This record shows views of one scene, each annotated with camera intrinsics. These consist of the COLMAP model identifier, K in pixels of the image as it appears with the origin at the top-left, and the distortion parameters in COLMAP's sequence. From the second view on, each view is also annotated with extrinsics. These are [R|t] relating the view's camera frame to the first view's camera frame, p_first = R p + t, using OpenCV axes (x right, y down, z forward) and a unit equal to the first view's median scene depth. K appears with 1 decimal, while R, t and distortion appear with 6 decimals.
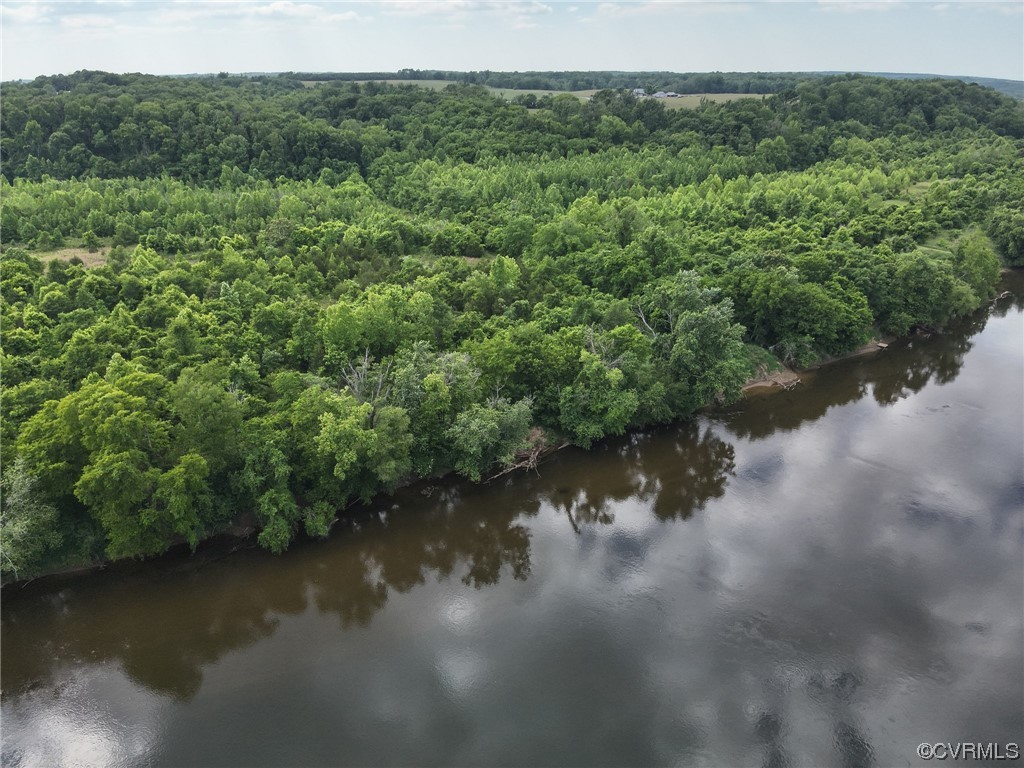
lens RADIAL K [[755.1, 0, 512.0], [0, 755.1, 384.0], [0, 0, 1]] dist [0.099343, -0.198883]
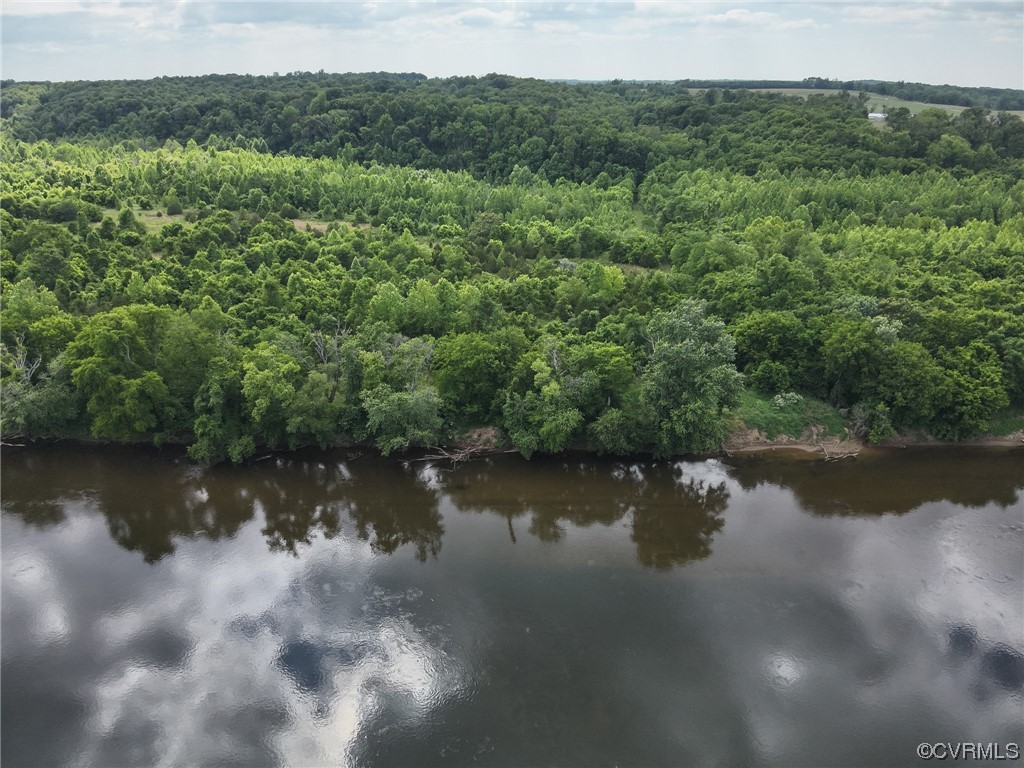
lens RADIAL K [[755.1, 0, 512.0], [0, 755.1, 384.0], [0, 0, 1]] dist [0.099343, -0.198883]
pose [[0.860711, 0.195886, -0.469900, 0.278027], [-0.199839, 0.978927, 0.042040, -0.025524], [0.468233, 0.057720, 0.881718, 0.055381]]
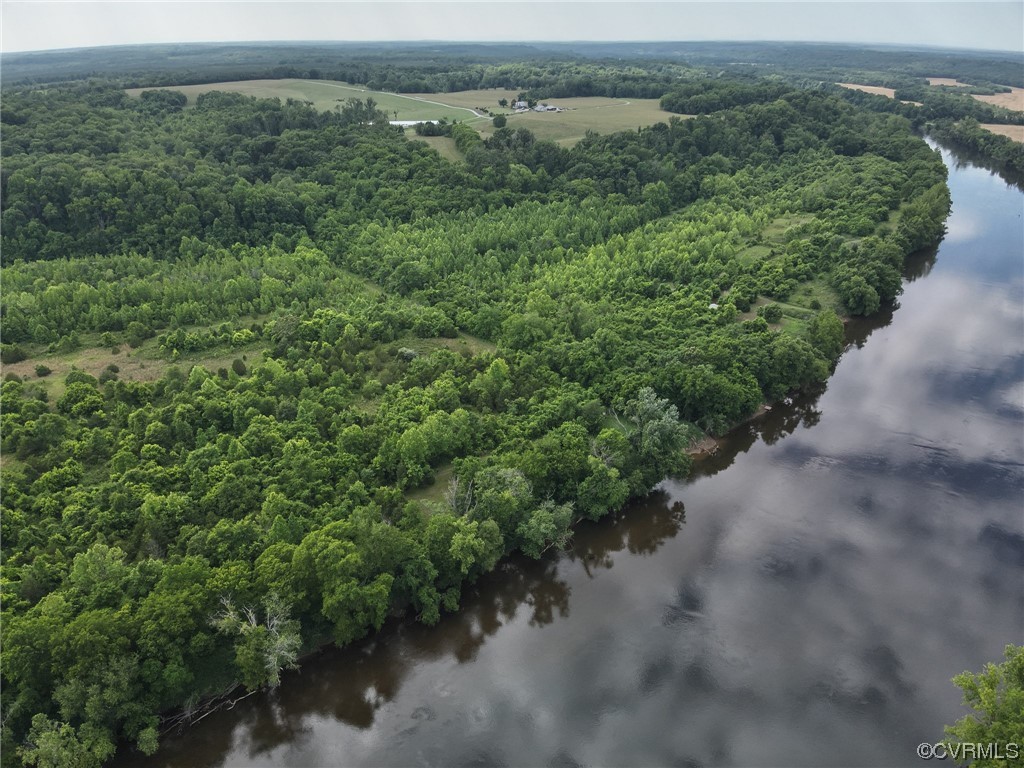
lens RADIAL K [[752.9, 0, 512.0], [0, 752.9, 384.0], [0, 0, 1]] dist [0.146294, -0.252618]
pose [[0.984305, -0.069238, 0.162325, -0.149224], [0.062367, 0.996943, 0.047059, -0.137517], [-0.165087, -0.036197, 0.985615, -0.224049]]
